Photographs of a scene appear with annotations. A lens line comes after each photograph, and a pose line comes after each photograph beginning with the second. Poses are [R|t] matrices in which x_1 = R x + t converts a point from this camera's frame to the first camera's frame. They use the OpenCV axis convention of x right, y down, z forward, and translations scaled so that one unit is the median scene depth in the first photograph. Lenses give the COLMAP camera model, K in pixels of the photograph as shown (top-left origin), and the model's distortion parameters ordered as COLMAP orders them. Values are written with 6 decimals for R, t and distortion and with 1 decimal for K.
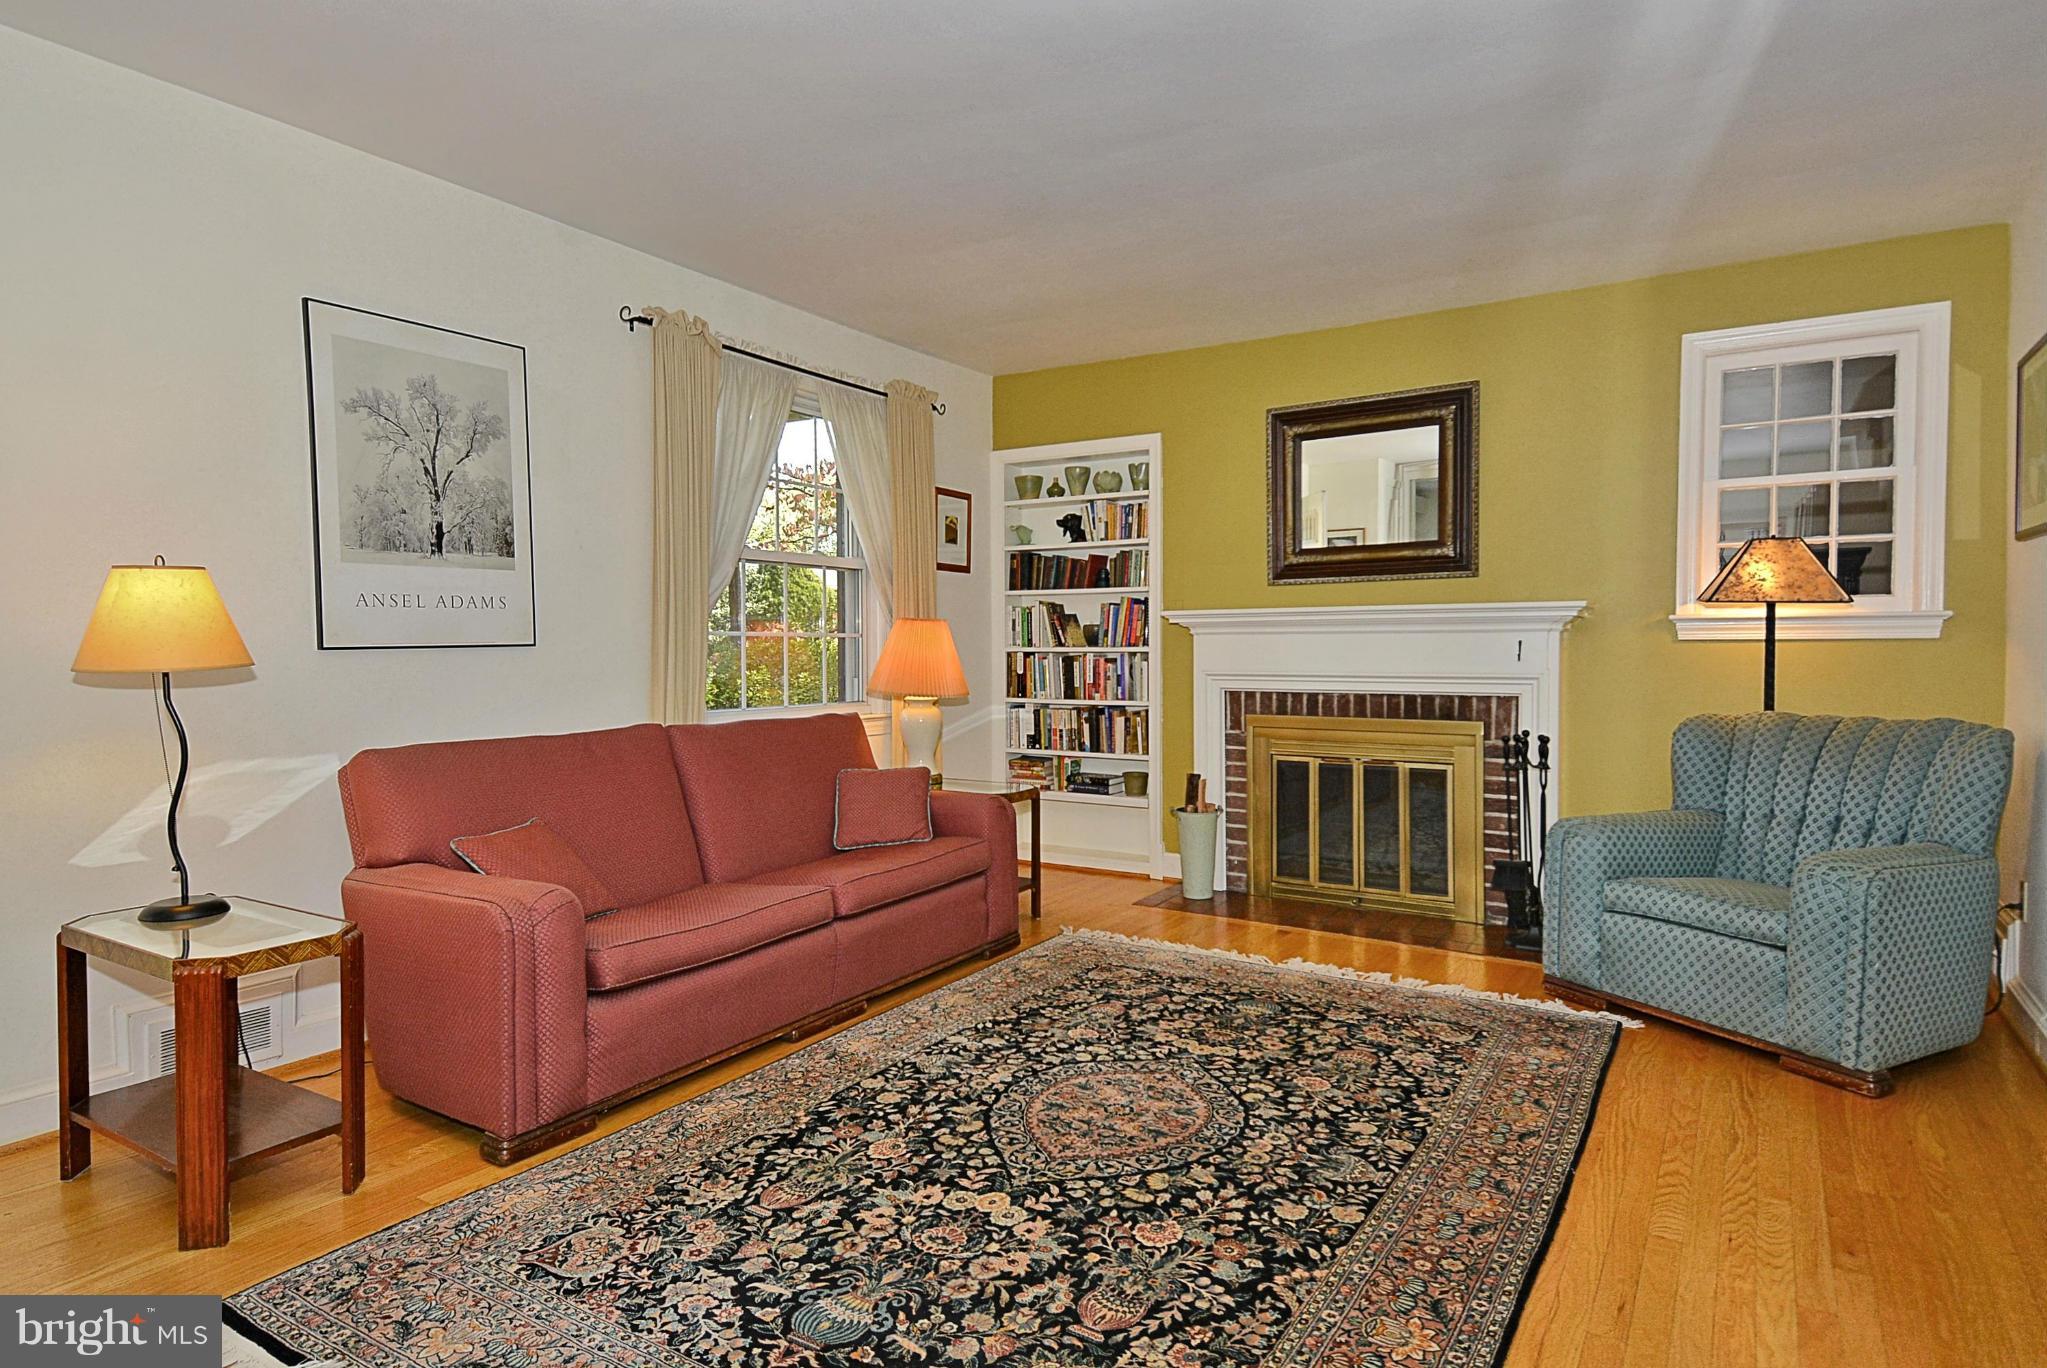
lens RADIAL K [[1120.9, 0, 1004.5], [0, 1120.9, 676.0], [0, 0, 1]] dist [0.087503, -0.048287]
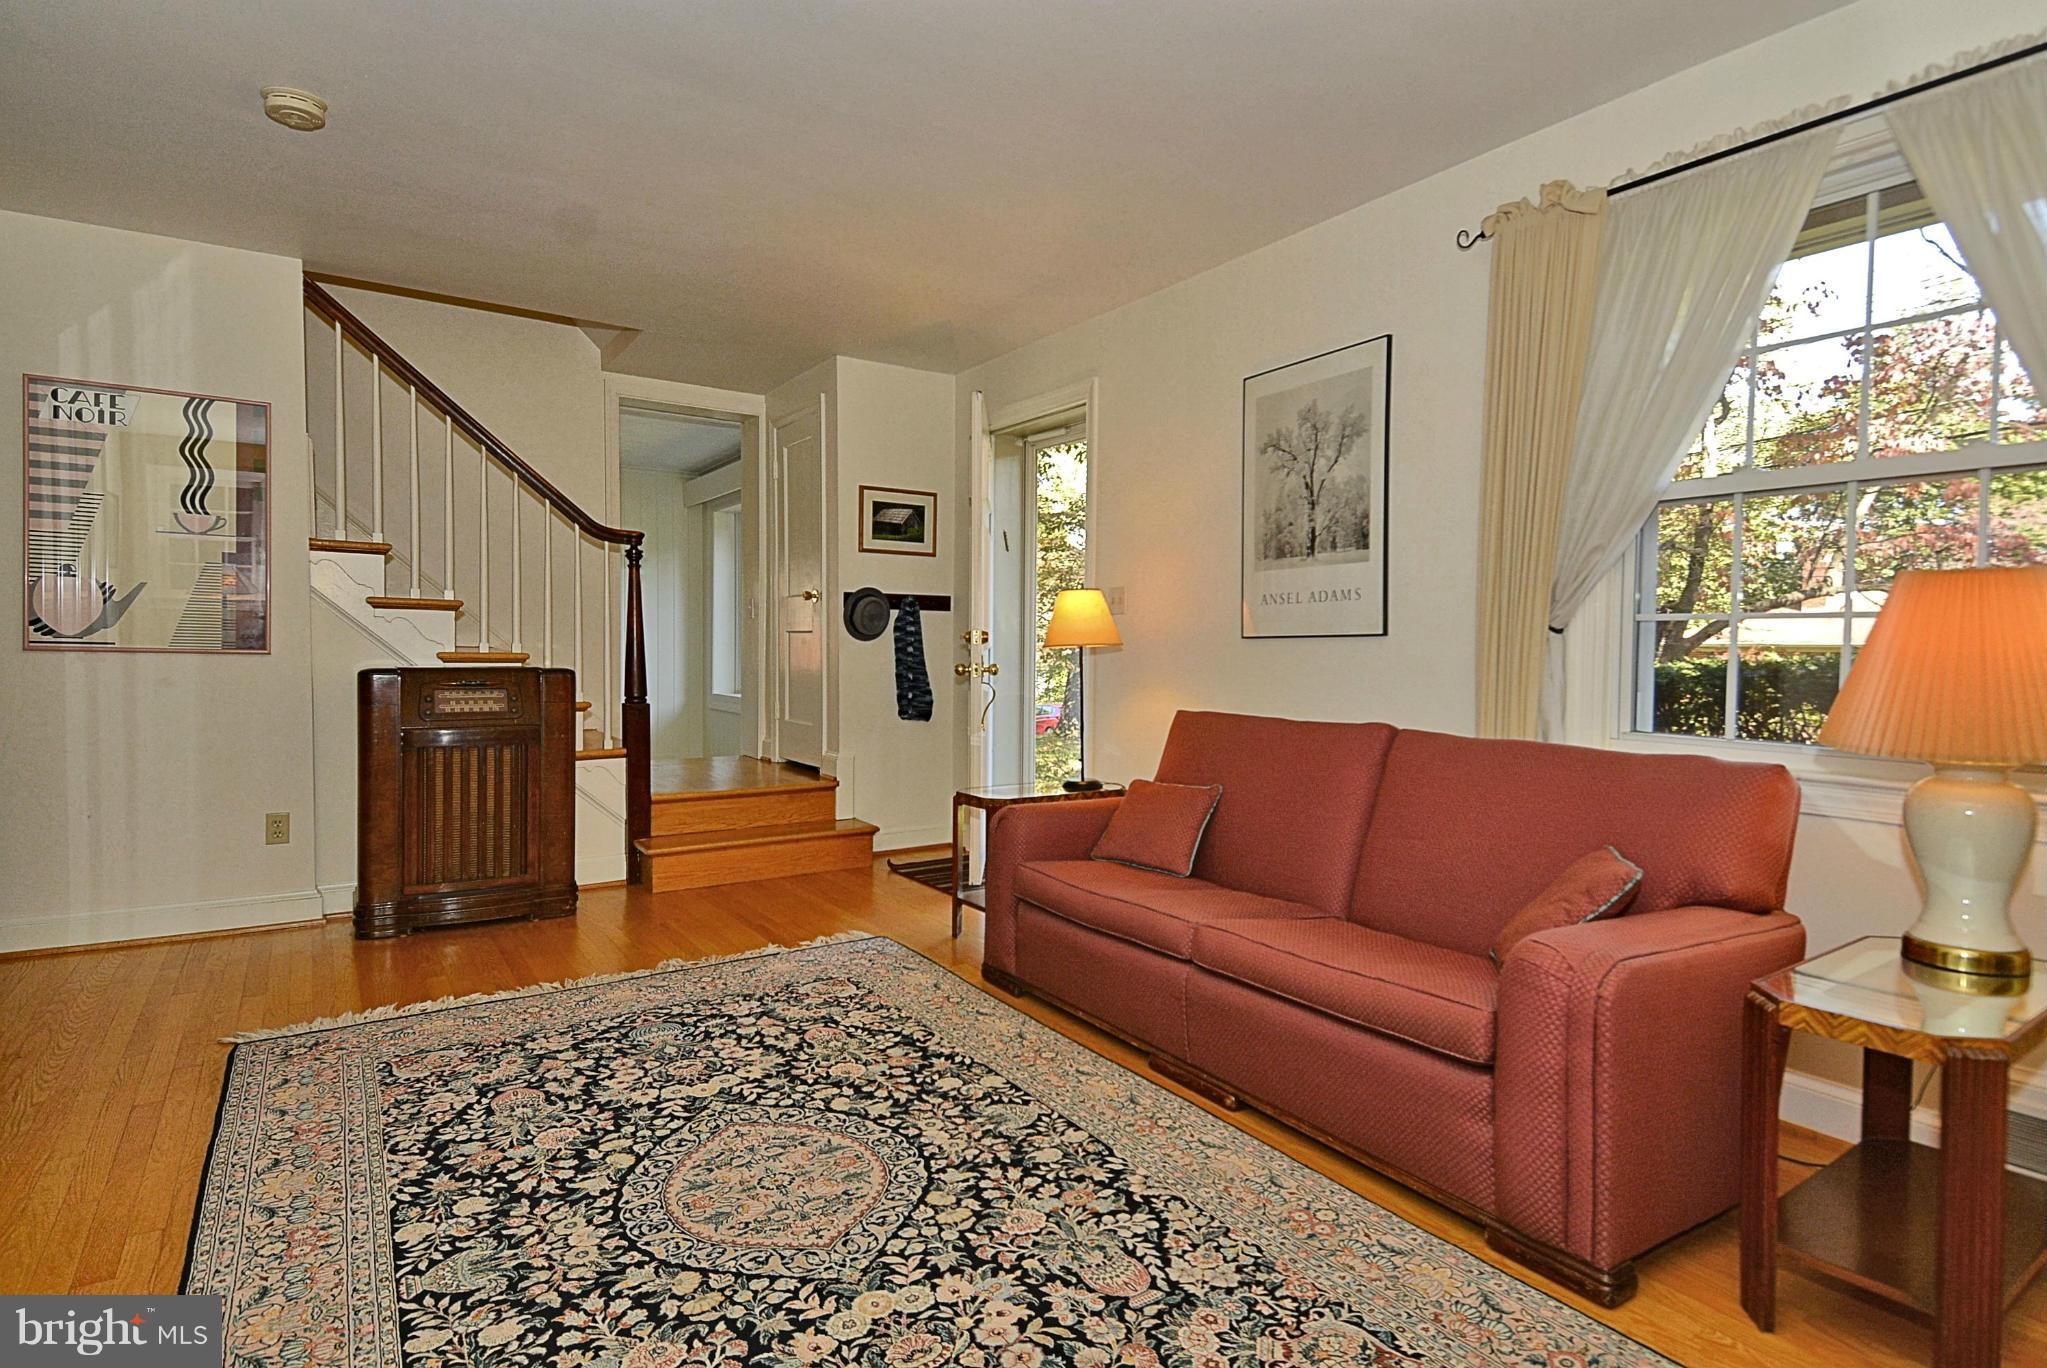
lens RADIAL K [[1003.2, 0, 1023.5], [0, 1003.2, 684.0], [0, 0, 1]] dist [0.064856, -0.035582]
pose [[-0.360398, 0.042349, -0.931837, 0.591922], [-0.033629, 0.997730, 0.058350, -0.028993], [0.932192, 0.052366, -0.358156, 1.164543]]
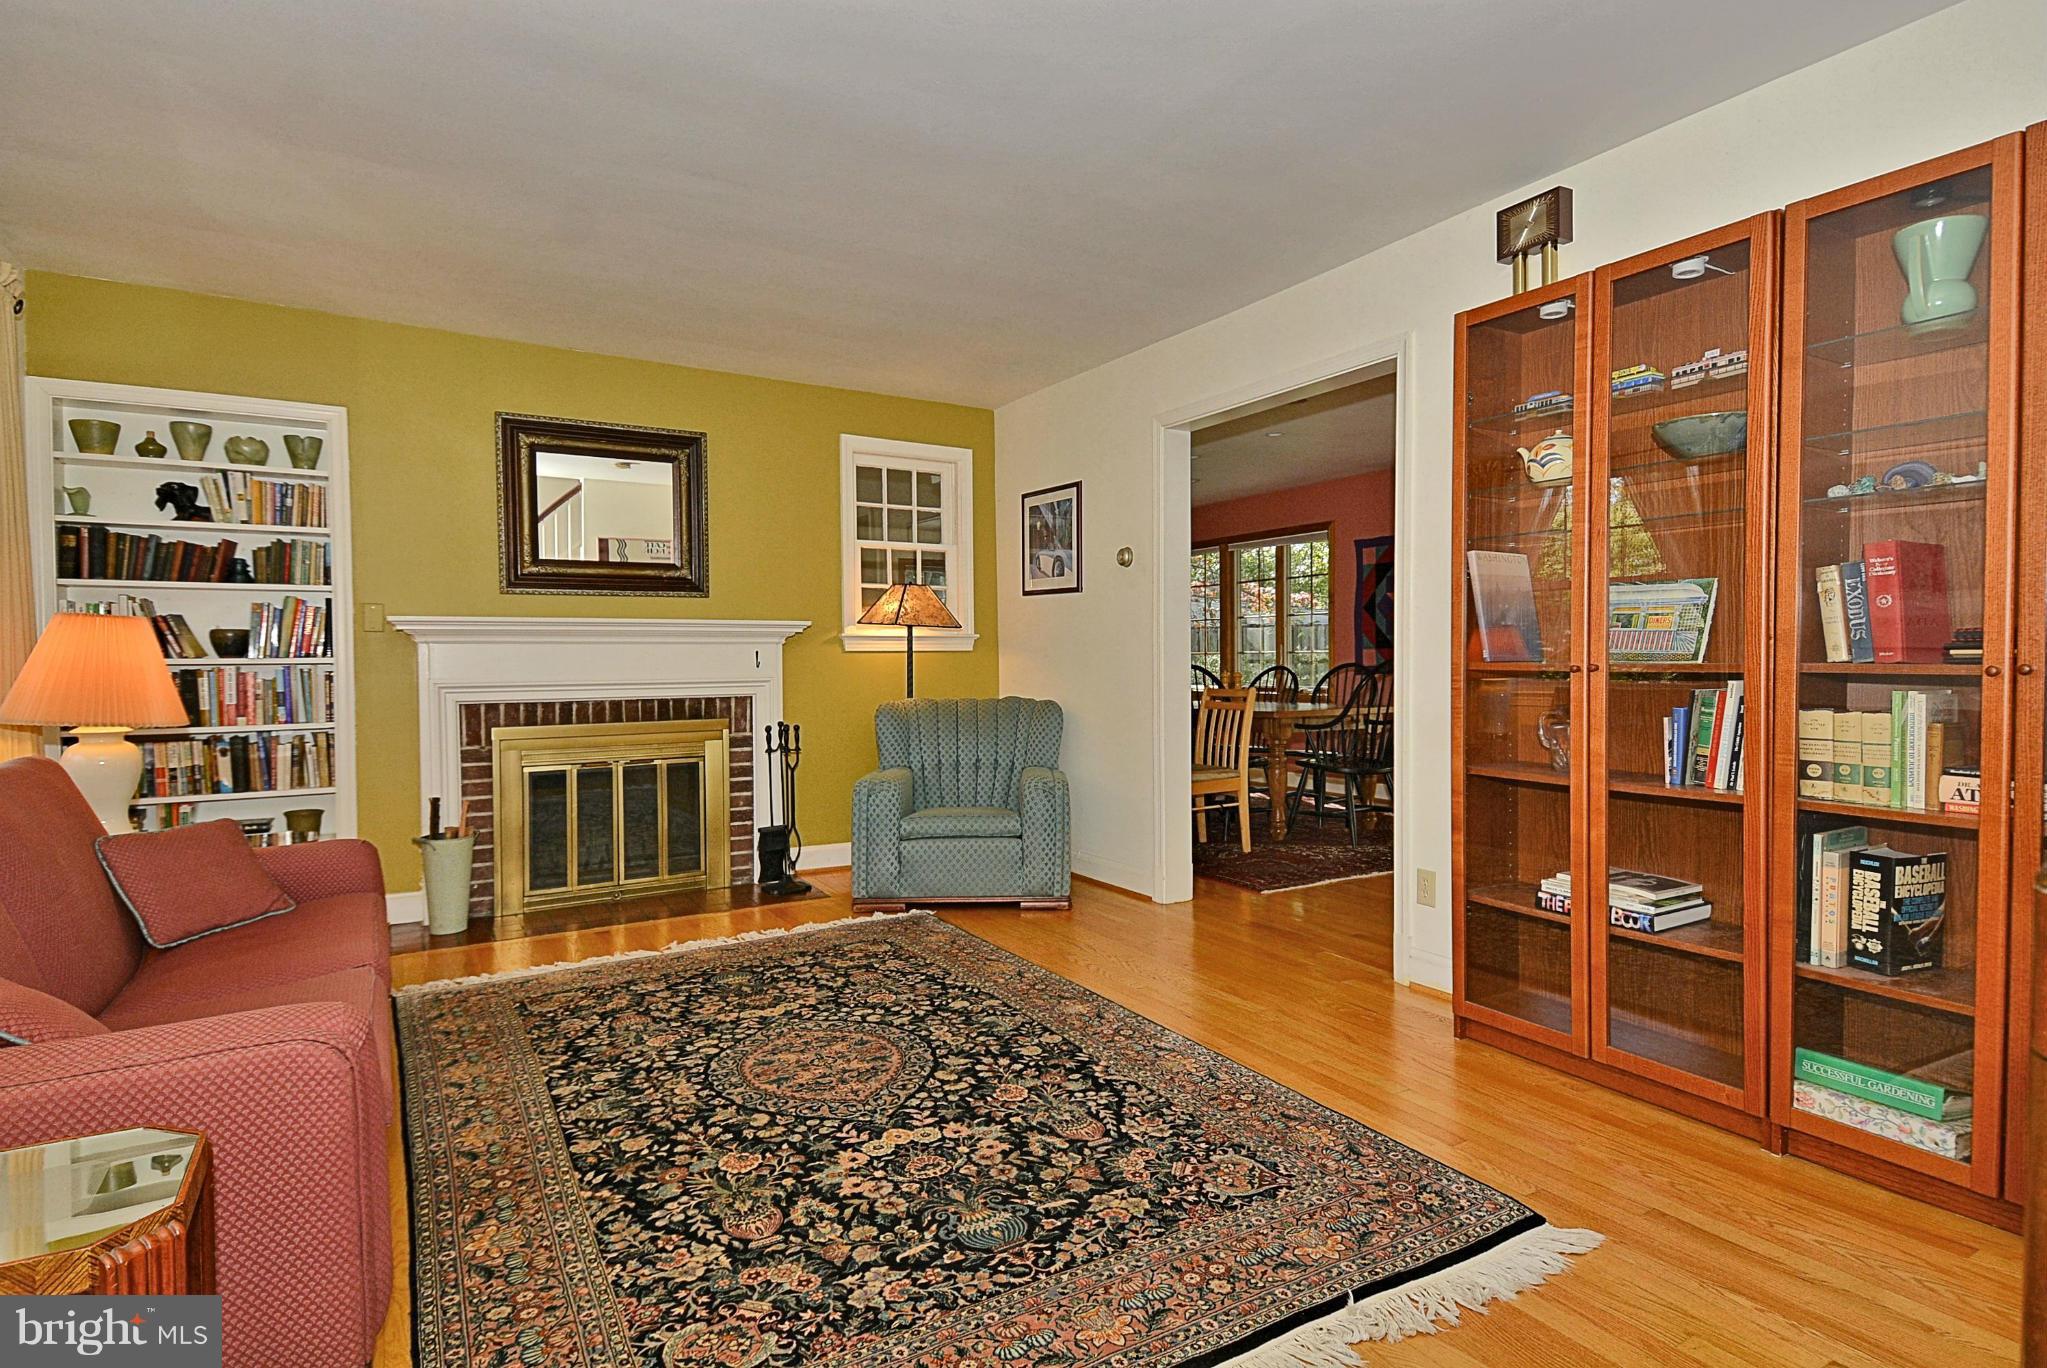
lens RADIAL K [[1120.9, 0, 1004.5], [0, 1120.9, 676.0], [0, 0, 1]] dist [0.087503, -0.048287]
pose [[0.439825, -0.015546, 0.897949, -0.675155], [0.031406, 0.999505, 0.001921, 0.002988], [-0.897534, 0.027355, 0.440096, 0.272904]]
